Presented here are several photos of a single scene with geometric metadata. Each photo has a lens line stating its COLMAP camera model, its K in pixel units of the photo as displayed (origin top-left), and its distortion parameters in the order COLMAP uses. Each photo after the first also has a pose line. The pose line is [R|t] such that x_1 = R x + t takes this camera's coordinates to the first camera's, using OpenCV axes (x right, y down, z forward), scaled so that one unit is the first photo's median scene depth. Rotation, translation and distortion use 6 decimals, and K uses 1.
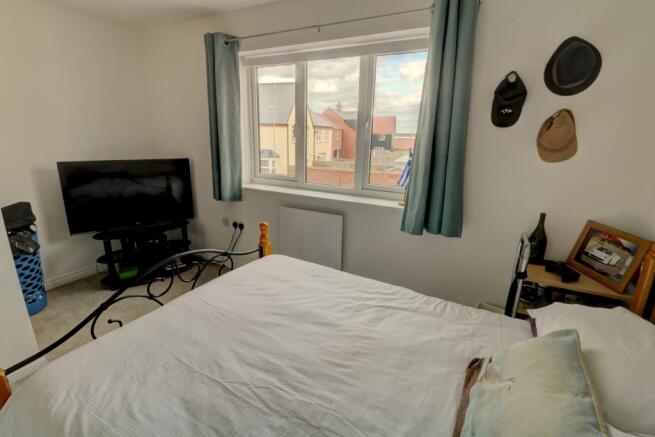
lens RADIAL K [[303.1, 0, 327.5], [0, 303.1, 218.5], [0, 0, 1]] dist [-0.011333, -0.008623]
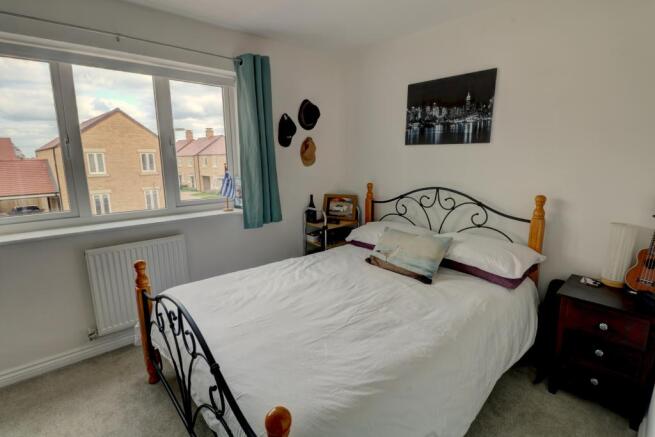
lens RADIAL K [[303.1, 0, 327.5], [0, 303.1, 218.5], [0, 0, 1]] dist [-0.011333, -0.008623]
pose [[0.349060, -0.209555, 0.913369, -1.010924], [0.262549, 0.957510, 0.119344, -0.078606], [-0.899569, 0.198146, 0.389247, 0.276317]]
